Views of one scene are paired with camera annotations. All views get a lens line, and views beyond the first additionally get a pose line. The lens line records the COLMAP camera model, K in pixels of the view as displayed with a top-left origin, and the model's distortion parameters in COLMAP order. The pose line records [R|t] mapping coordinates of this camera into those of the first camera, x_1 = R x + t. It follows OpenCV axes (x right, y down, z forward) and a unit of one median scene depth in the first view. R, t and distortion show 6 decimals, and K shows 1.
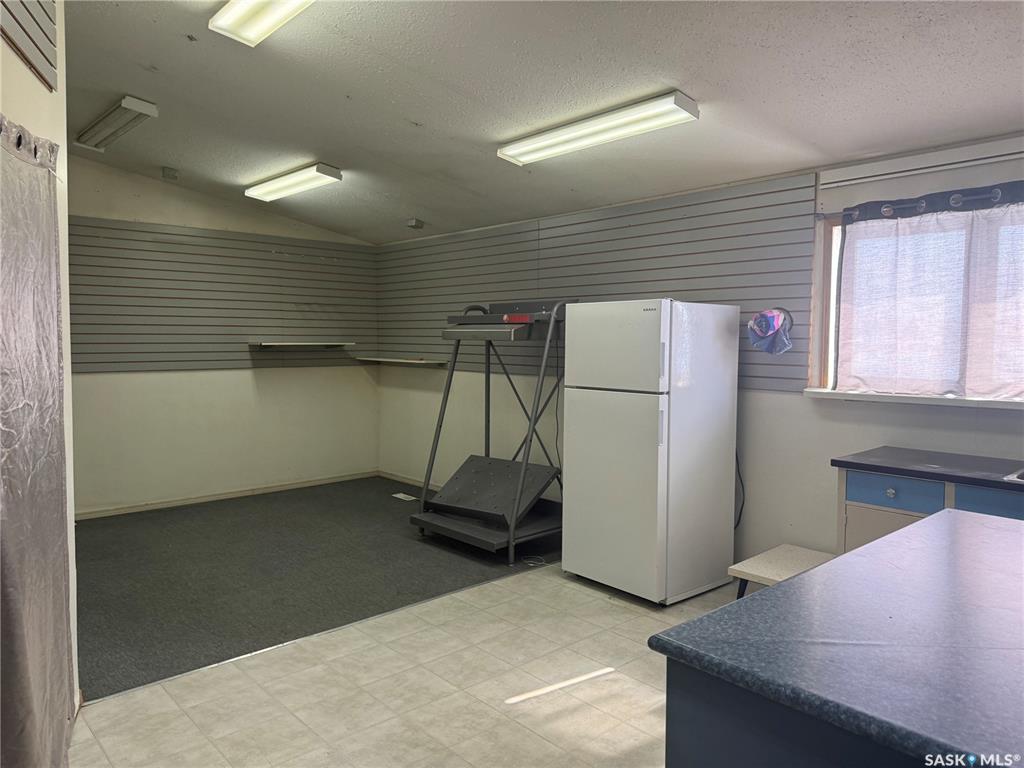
lens RADIAL K [[729.3, 0, 510.9], [0, 729.3, 380.1], [0, 0, 1]] dist [0.051671, -0.068441]
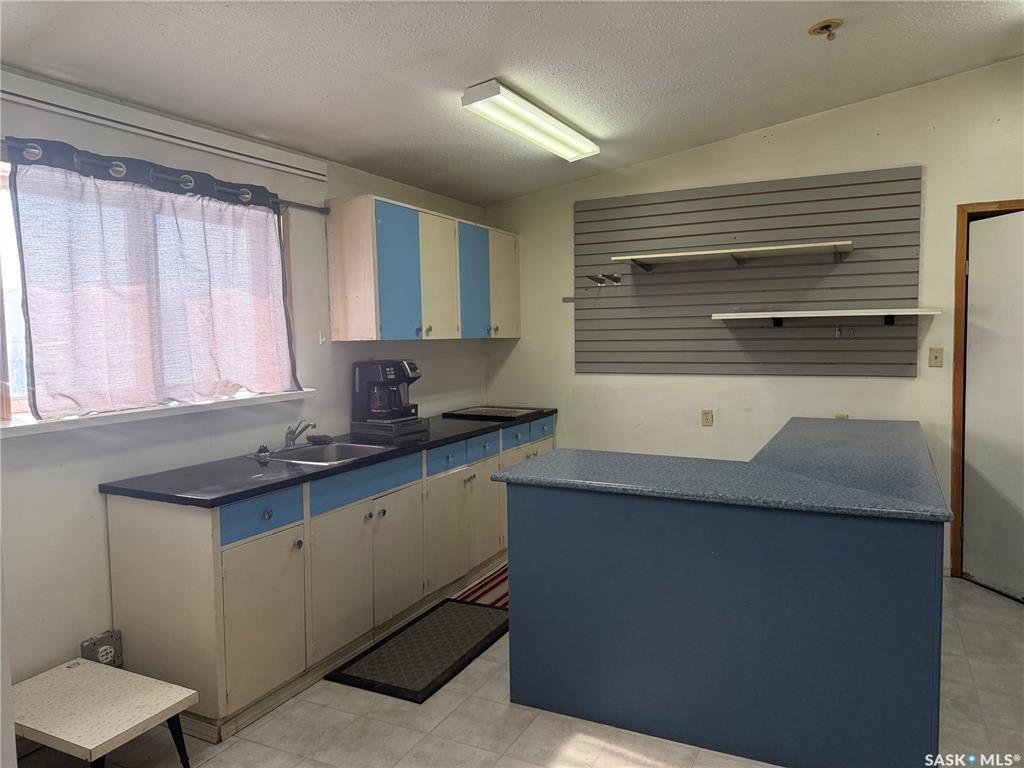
lens RADIAL K [[724.5, 0, 512.0], [0, 724.5, 384.0], [0, 0, 1]] dist [0.054373, -0.083039]
pose [[-0.379819, -0.058270, 0.923224, -0.315934], [0.074194, 0.992880, 0.093190, -0.047446], [-0.922081, 0.103893, -0.372791, 0.872185]]
